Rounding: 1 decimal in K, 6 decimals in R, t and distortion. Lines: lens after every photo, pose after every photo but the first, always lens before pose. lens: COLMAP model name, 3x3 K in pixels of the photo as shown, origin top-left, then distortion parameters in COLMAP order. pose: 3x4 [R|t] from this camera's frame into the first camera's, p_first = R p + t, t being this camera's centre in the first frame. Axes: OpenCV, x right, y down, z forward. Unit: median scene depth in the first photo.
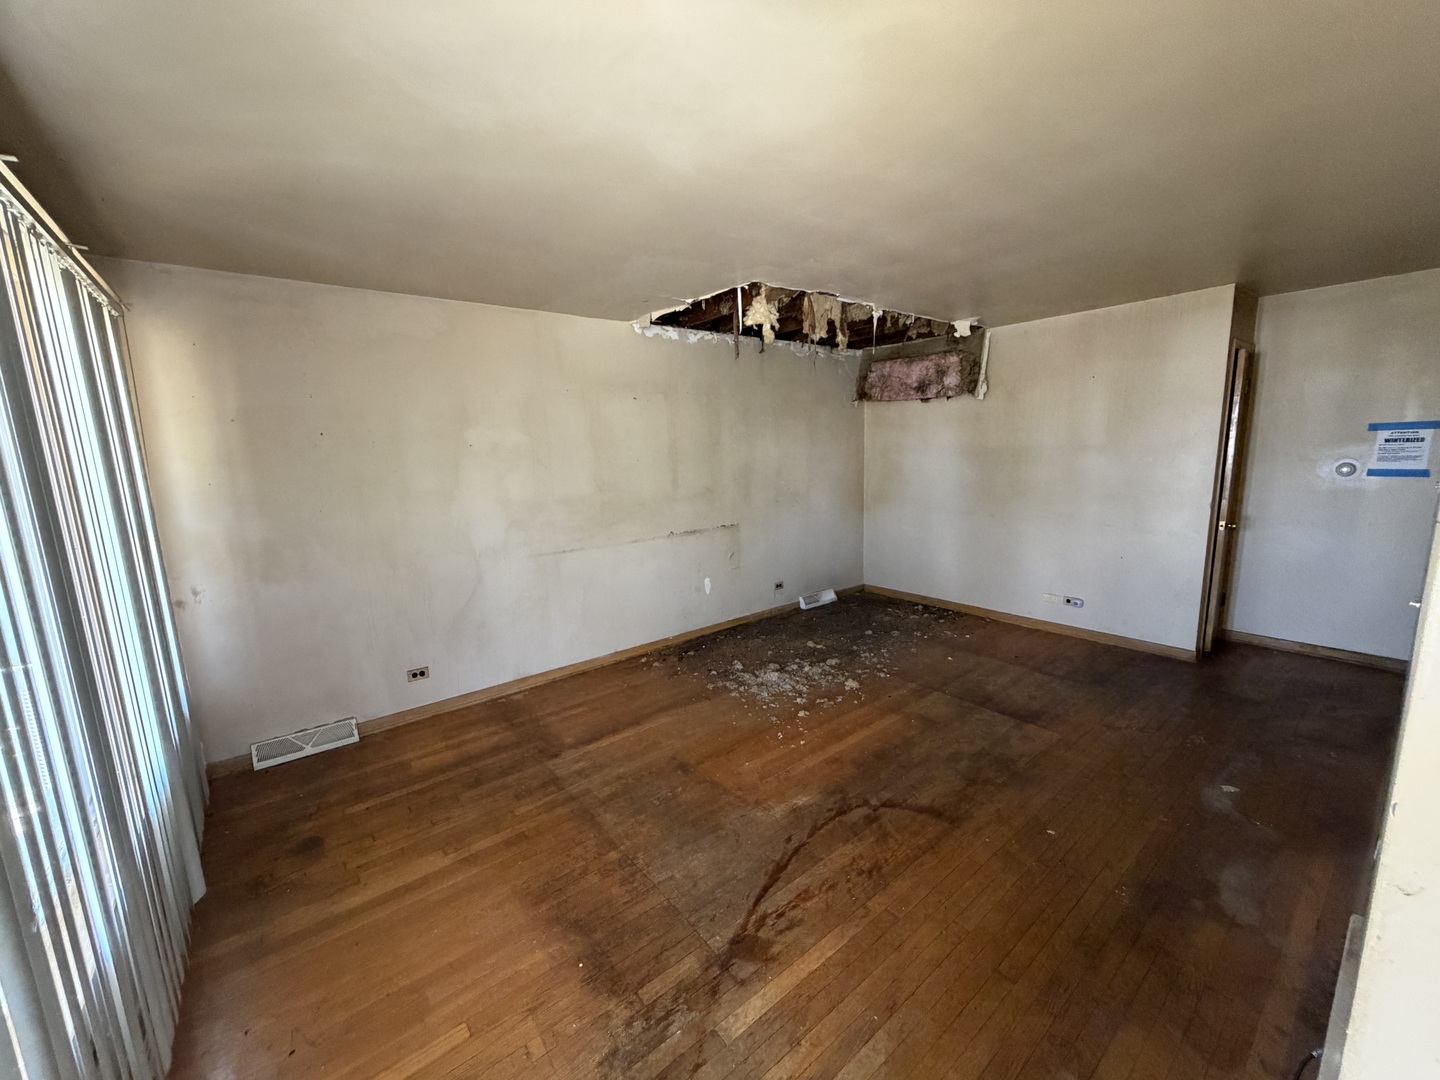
lens RADIAL K [[574.7, 0, 712.6], [0, 574.7, 535.6], [0, 0, 1]] dist [0.000372, 0.000155]
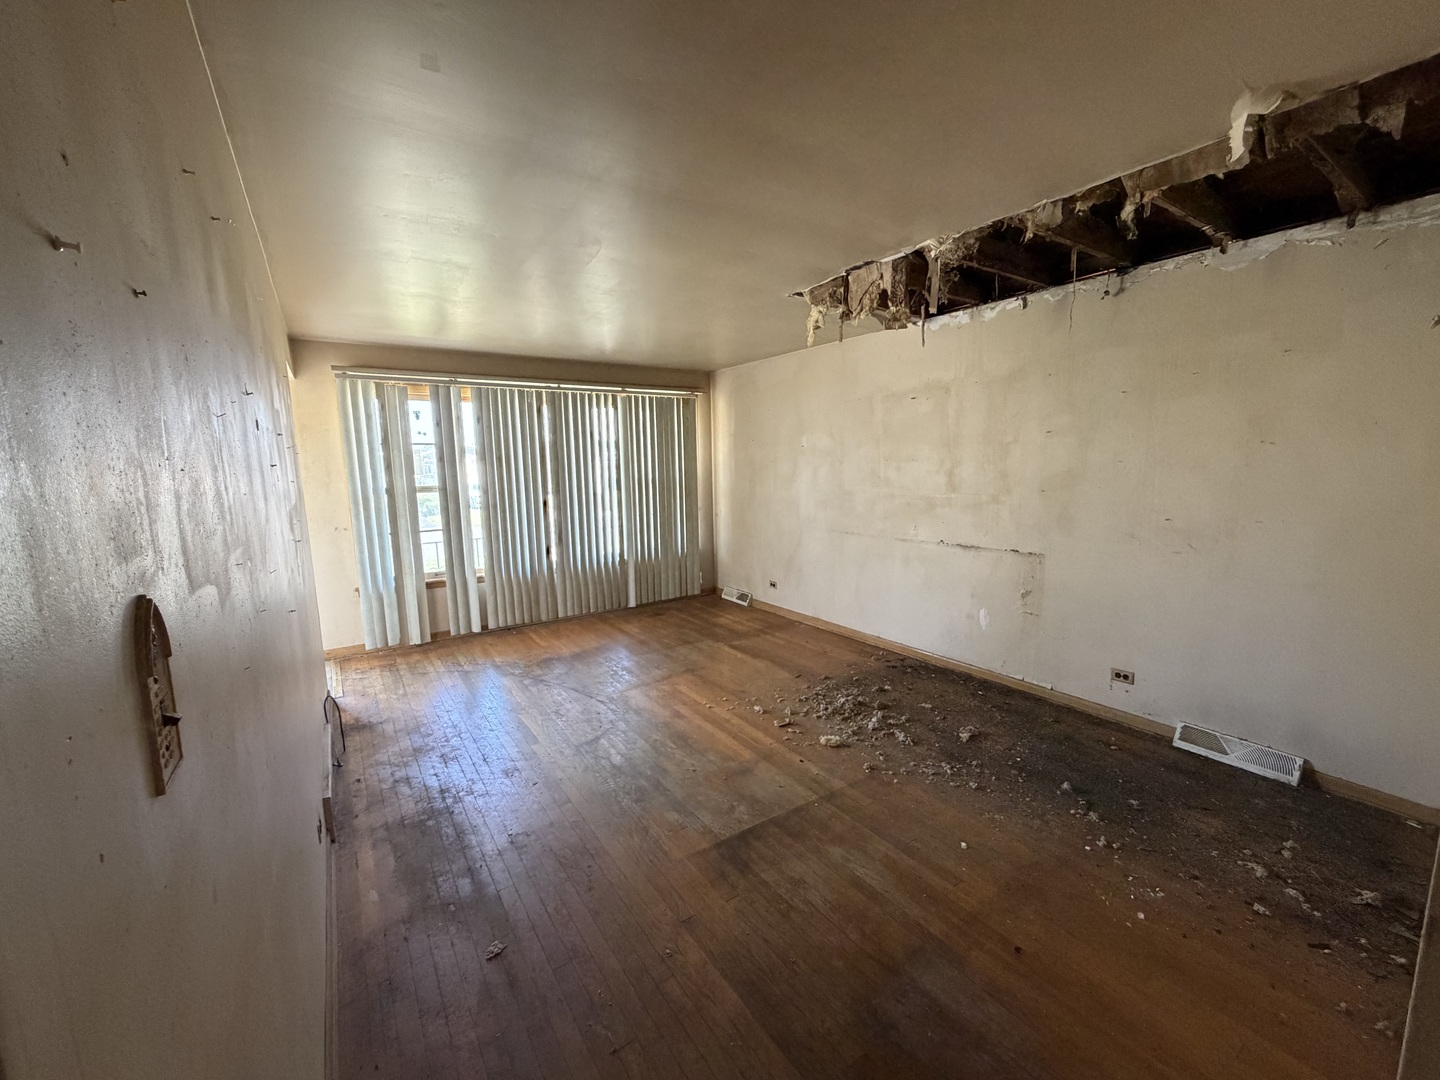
lens RADIAL K [[574.7, 0, 722.3], [0, 574.7, 539.8], [0, 0, 1]] dist [0.000372, 0.000155]
pose [[-0.077791, 0.168566, -0.982616, 1.107889], [-0.130514, 0.975399, 0.177661, -0.162507], [0.988390, 0.142065, -0.053877, 0.923592]]
